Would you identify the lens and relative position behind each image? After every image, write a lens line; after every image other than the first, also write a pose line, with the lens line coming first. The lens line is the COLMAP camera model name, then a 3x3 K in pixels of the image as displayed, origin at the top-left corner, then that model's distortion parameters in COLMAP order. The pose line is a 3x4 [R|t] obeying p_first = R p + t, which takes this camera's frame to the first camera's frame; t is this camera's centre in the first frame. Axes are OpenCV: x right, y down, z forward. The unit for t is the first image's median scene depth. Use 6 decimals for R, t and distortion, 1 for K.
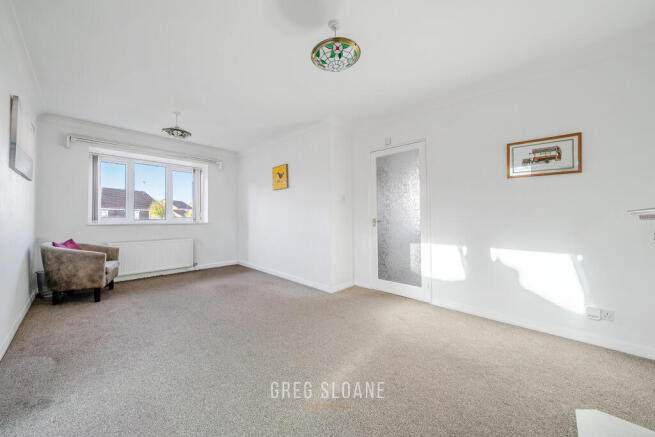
lens RADIAL K [[227.6, 0, 327.5], [0, 227.6, 218.5], [0, 0, 1]] dist [0.012593, -0.000076]
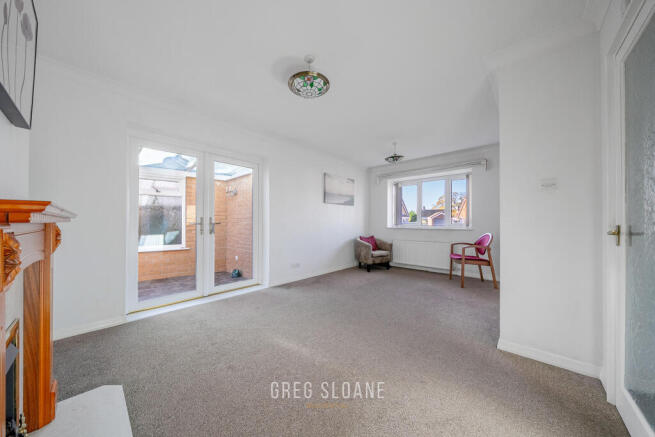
lens RADIAL K [[224.9, 0, 323.0], [0, 224.9, 221.5], [0, 0, 1]] dist [-0.009344, 0.000035]
pose [[0.060255, -0.008299, -0.998149, 0.565571], [-0.006750, 0.999939, -0.008722, 0.000579], [0.998160, 0.007263, 0.060195, 0.496371]]
